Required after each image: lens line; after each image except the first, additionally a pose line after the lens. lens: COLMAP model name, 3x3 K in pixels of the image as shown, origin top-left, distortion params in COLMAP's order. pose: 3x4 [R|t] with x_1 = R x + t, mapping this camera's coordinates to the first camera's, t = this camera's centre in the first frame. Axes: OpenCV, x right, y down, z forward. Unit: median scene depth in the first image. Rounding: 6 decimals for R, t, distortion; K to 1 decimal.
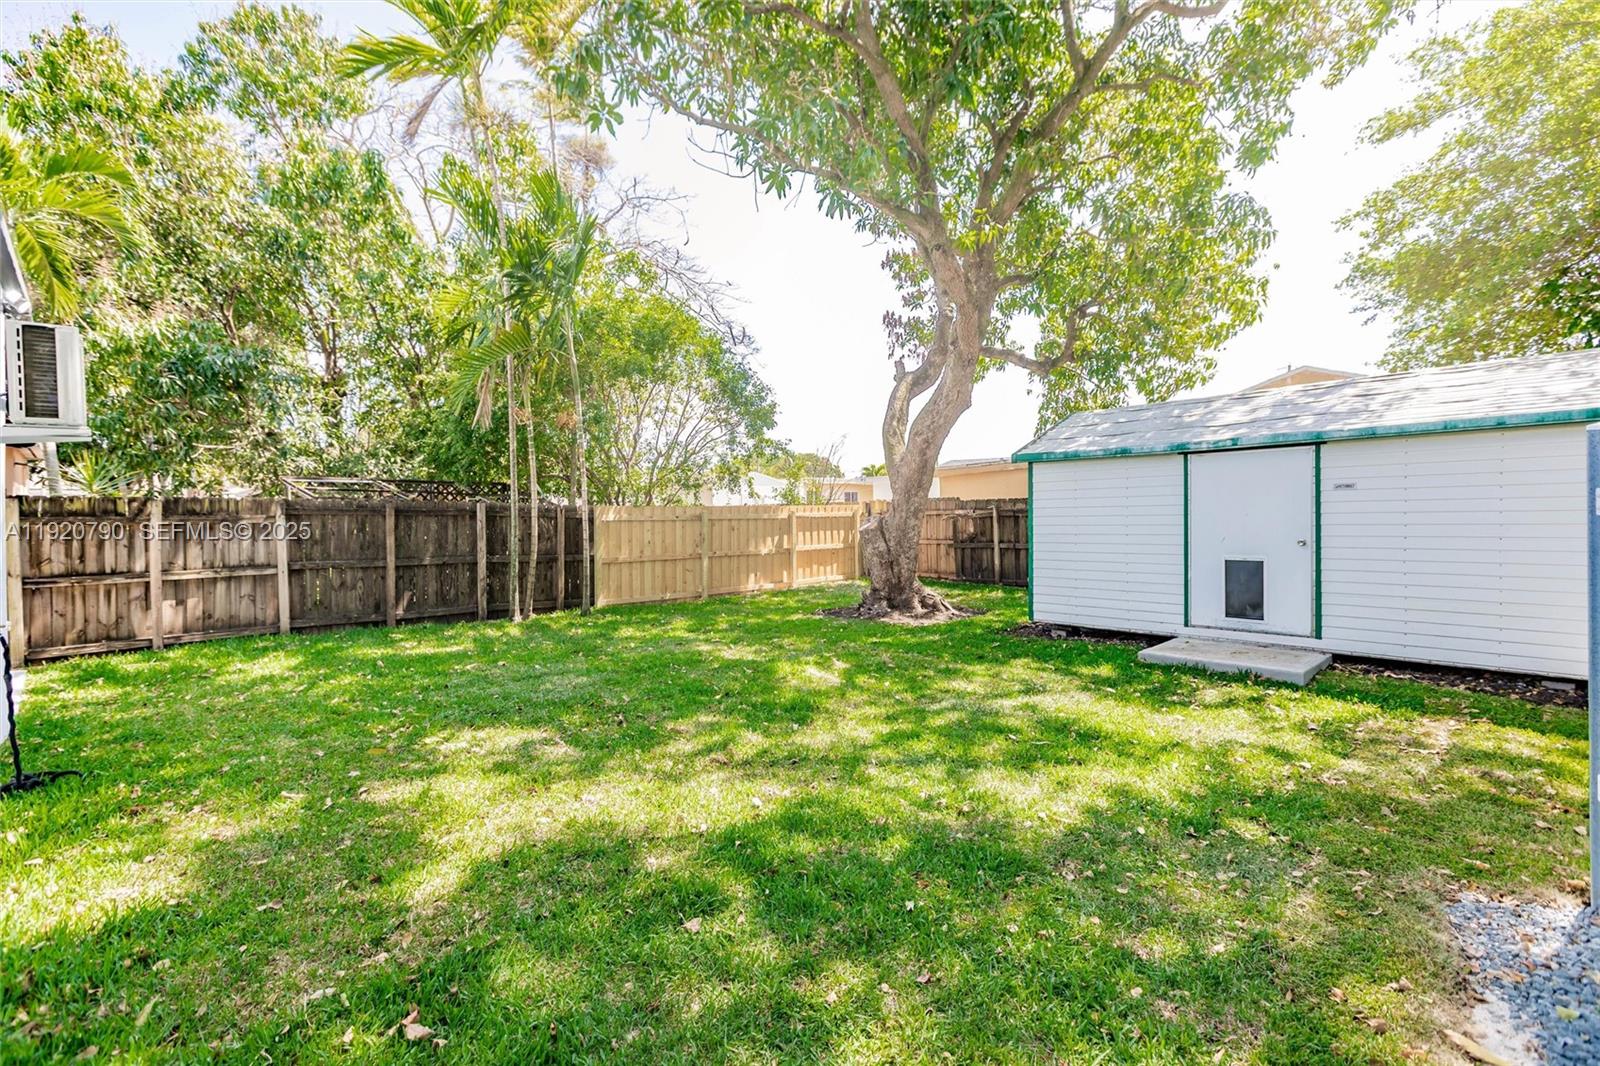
lens RADIAL K [[703.4, 0, 794.6], [0, 703.4, 526.9], [0, 0, 1]] dist [0.000513, -0.004584]
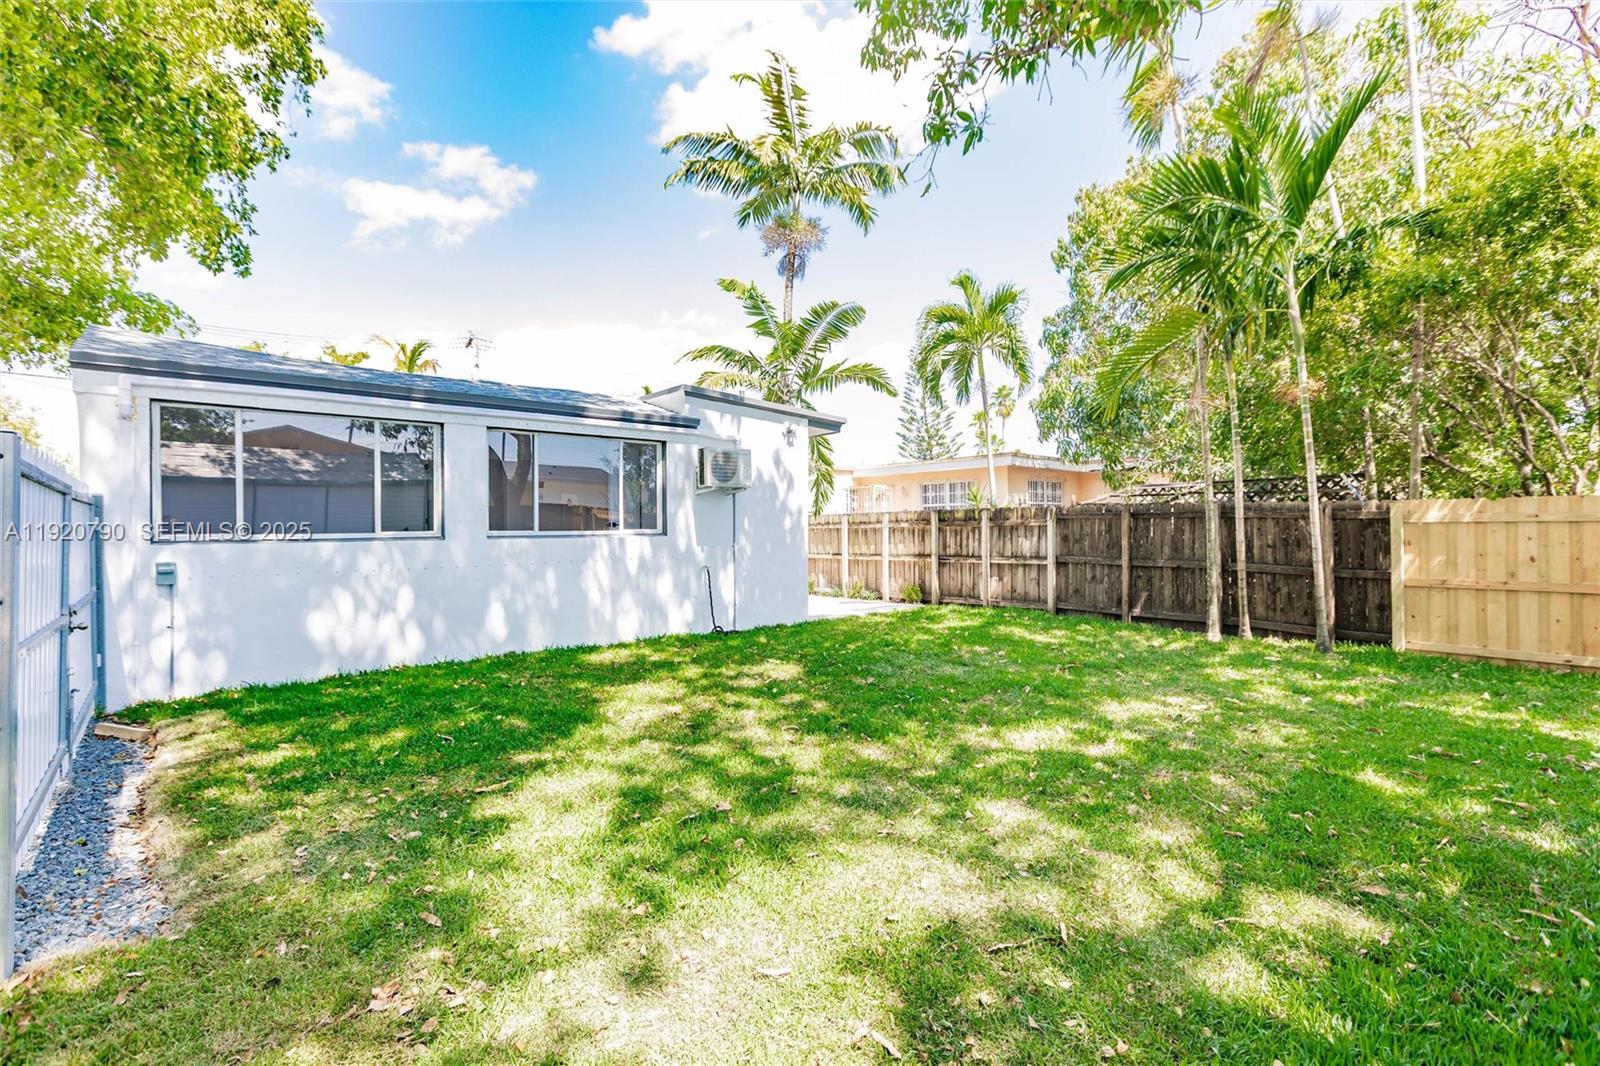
lens RADIAL K [[703.4, 0, 794.6], [0, 703.4, 526.9], [0, 0, 1]] dist [0.000513, -0.004584]
pose [[-0.061724, 0.003522, -0.998087, 0.538898], [-0.010394, 0.999937, 0.004172, -0.002524], [0.998039, 0.010631, -0.061683, 0.565437]]
